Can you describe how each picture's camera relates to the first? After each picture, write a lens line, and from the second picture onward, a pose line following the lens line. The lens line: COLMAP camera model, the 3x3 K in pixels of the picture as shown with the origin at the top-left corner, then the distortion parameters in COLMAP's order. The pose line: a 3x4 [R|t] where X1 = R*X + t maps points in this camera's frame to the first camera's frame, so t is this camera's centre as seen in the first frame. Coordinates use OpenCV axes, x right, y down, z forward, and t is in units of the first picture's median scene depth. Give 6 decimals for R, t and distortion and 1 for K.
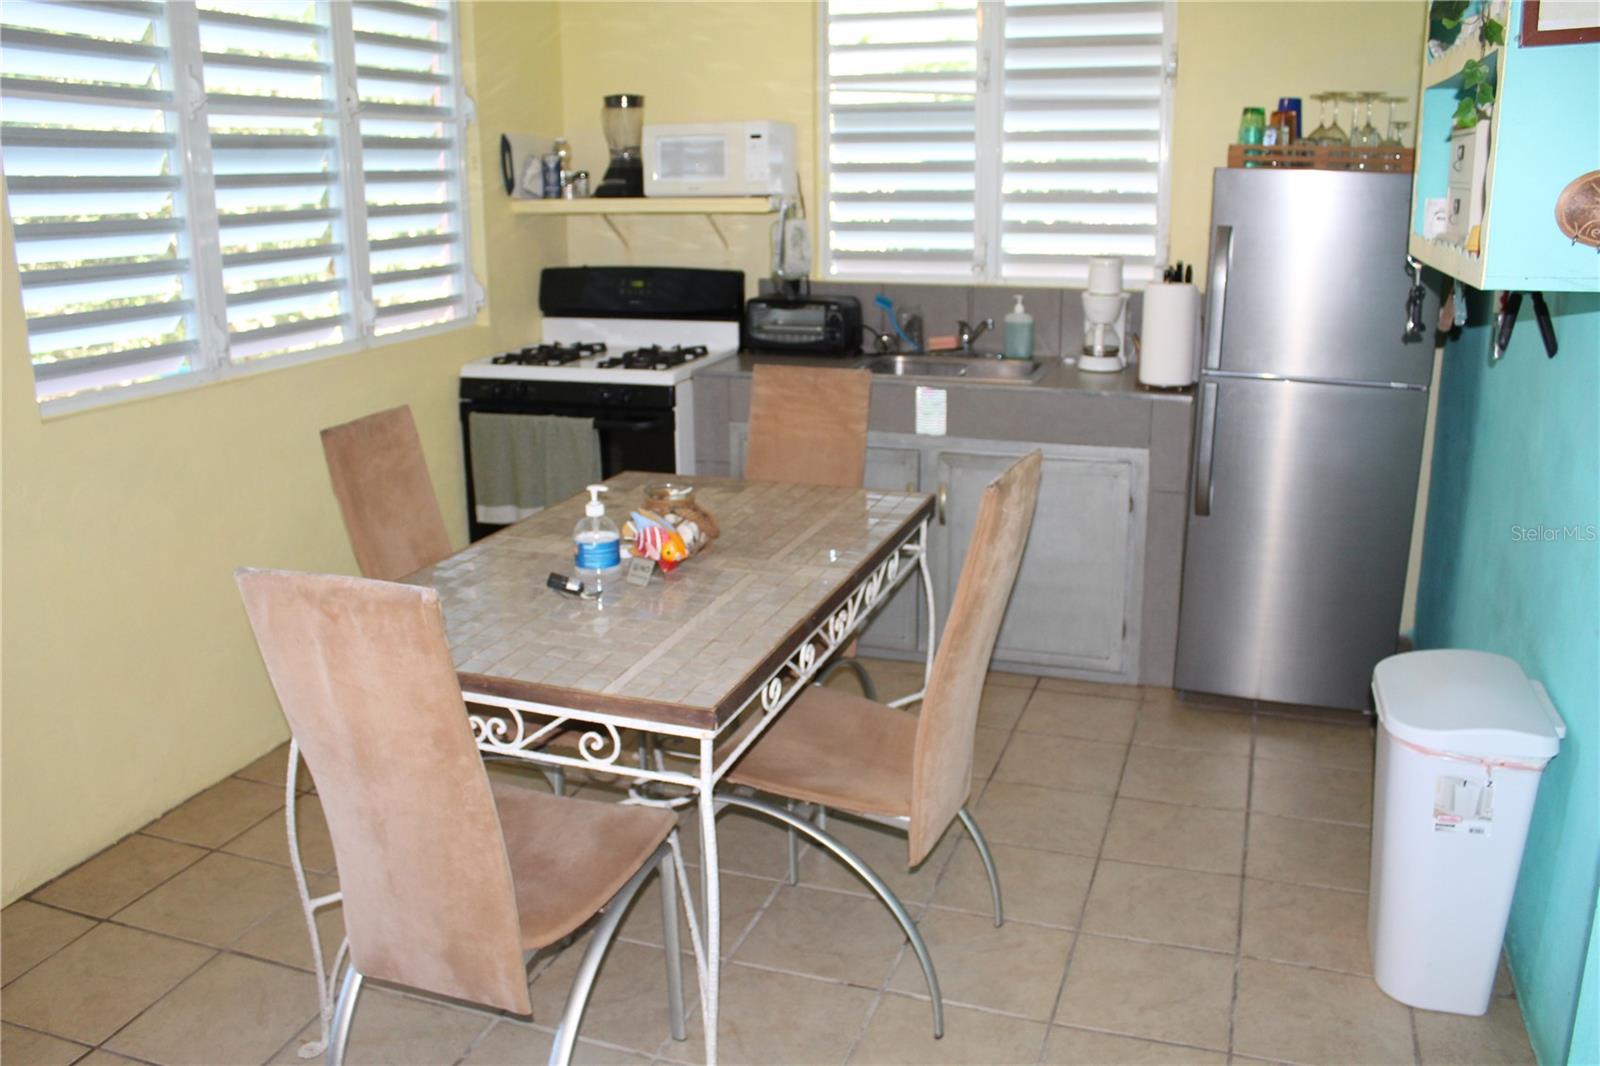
lens RADIAL K [[1323.9, 0, 800.0], [0, 1323.9, 533.0], [0, 0, 1]] dist [-0.176593, 0.179651]
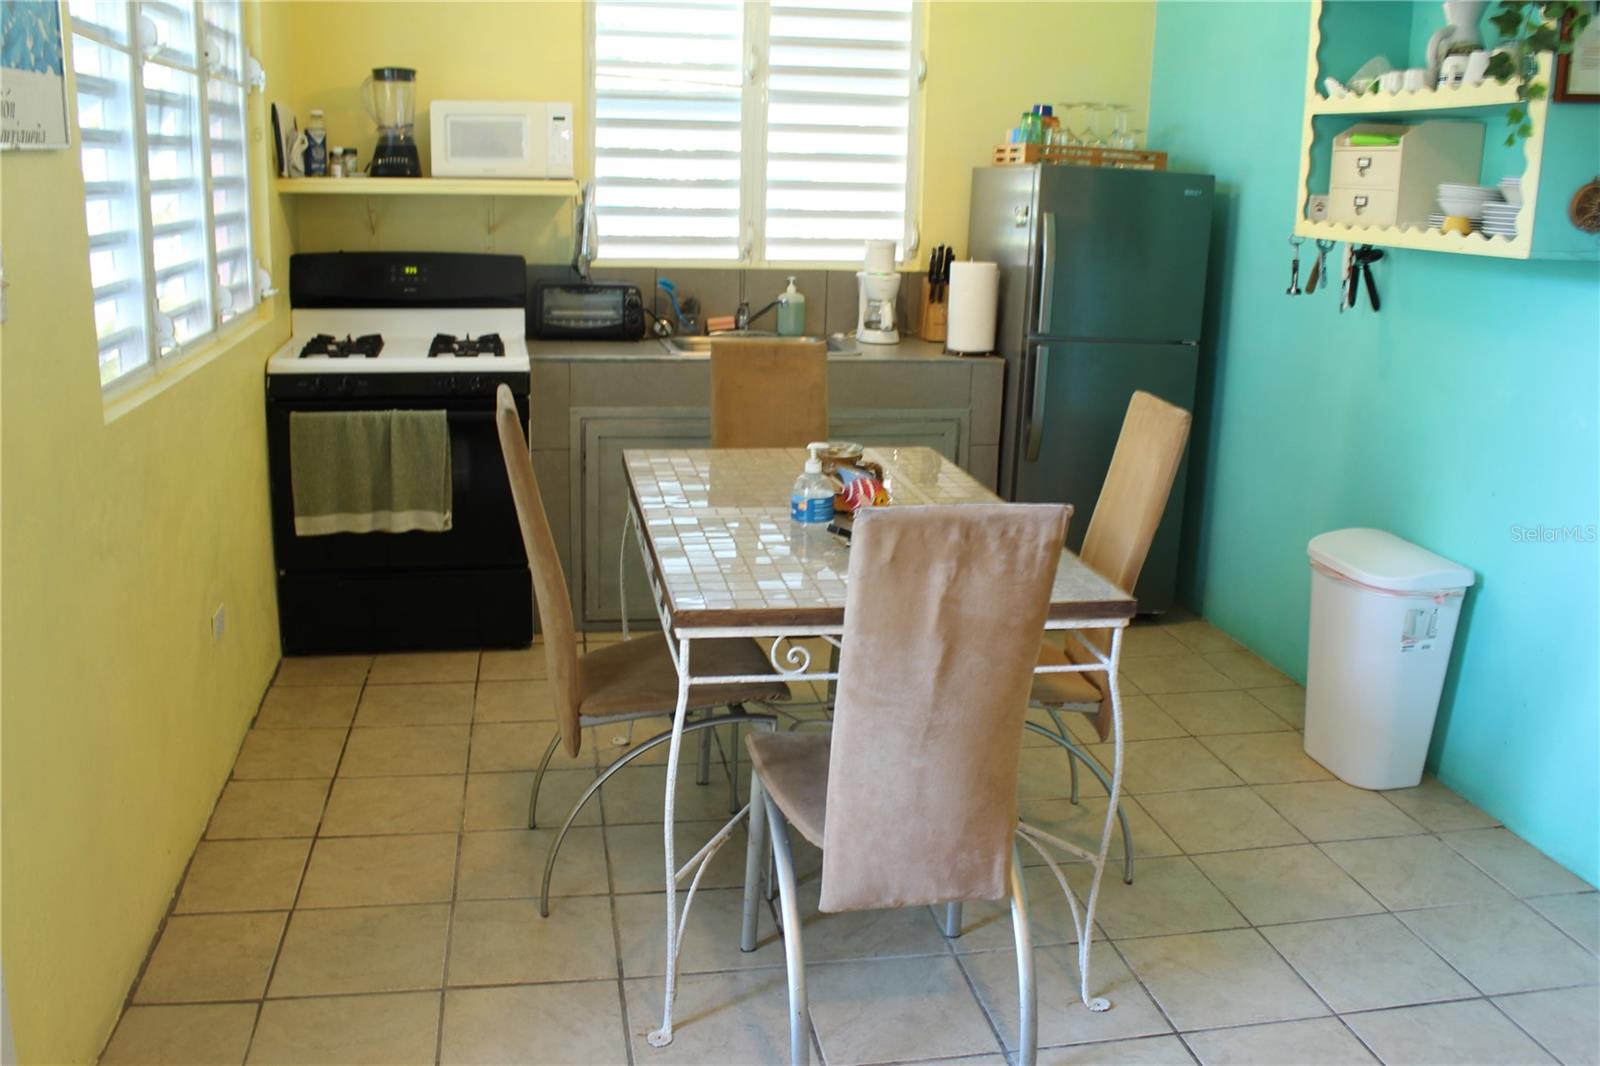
lens RADIAL K [[1411.8, 0, 757.8], [0, 1411.8, 531.5], [0, 0, 1]] dist [-0.094505, 0.010207]
pose [[0.872795, -0.093391, 0.479069, -0.634910], [0.100239, 0.994899, 0.011328, 0.014736], [-0.477683, 0.038134, 0.877704, 0.017662]]
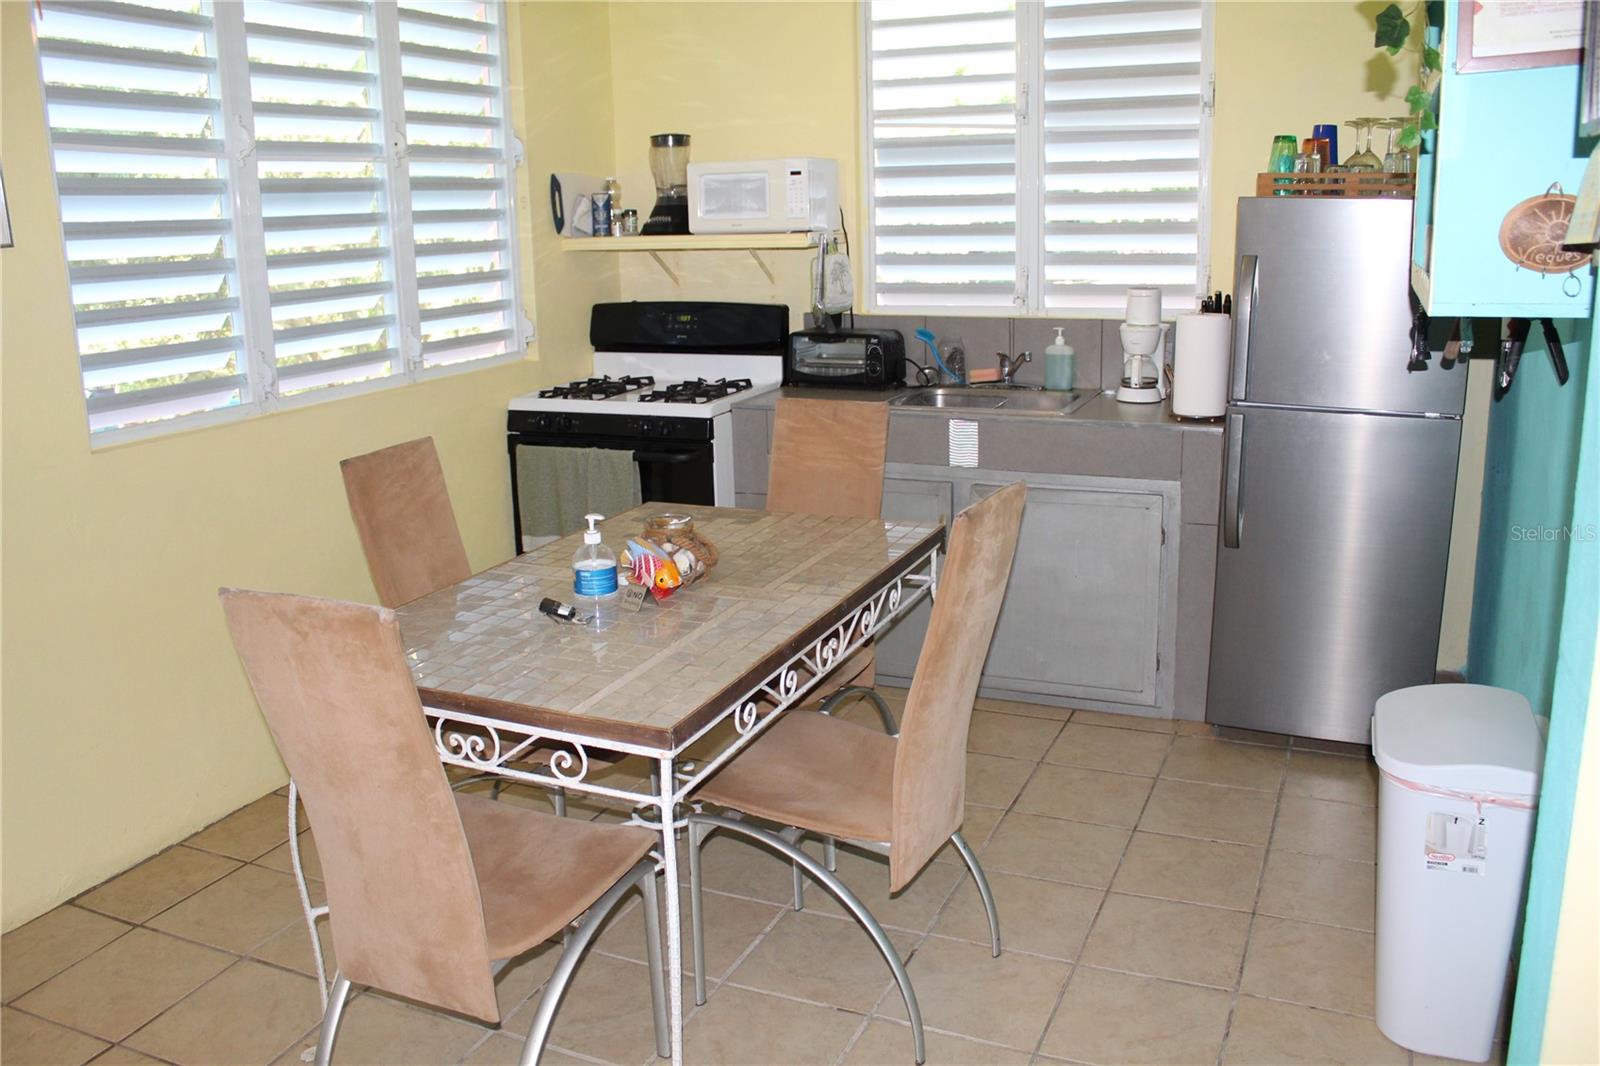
lens RADIAL K [[1332.6, 0, 800.0], [0, 1332.6, 533.0], [0, 0, 1]] dist [-0.175604, 0.176226]
pose [[0.996719, 0.003865, -0.080842, 0.077110], [-0.005964, 0.999651, -0.025730, 0.003737], [0.080714, 0.026128, 0.996395, -0.019006]]
